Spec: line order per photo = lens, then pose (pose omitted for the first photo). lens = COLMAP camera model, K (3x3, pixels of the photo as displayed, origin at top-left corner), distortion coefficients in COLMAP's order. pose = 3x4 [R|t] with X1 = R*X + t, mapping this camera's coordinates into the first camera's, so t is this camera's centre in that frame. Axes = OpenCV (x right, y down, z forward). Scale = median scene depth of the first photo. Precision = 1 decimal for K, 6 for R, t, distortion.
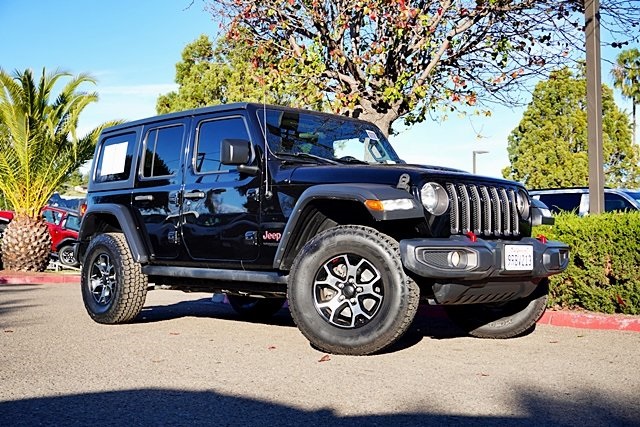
lens RADIAL K [[810.7, 0, 320.0], [0, 810.7, 213.5], [0, 0, 1]] dist [0.004003, -0.000338]
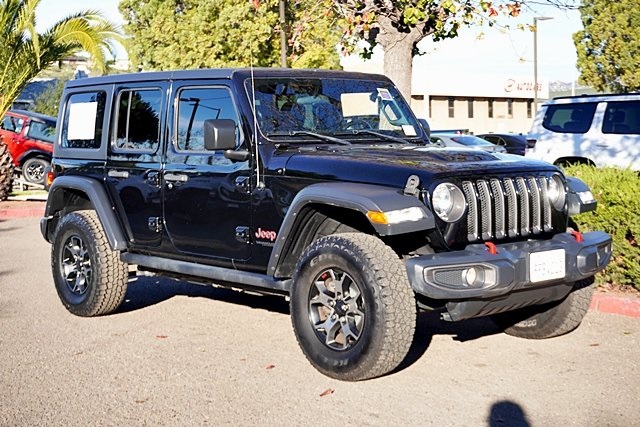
lens RADIAL K [[1020.4, 0, 308.9], [0, 1020.4, 215.1], [0, 0, 1]] dist [0.010774, -0.042221]
pose [[0.998959, -0.022672, -0.039578, 0.024995], [0.027531, 0.991534, 0.126894, -0.106376], [0.036366, -0.127852, 0.991126, -0.065554]]
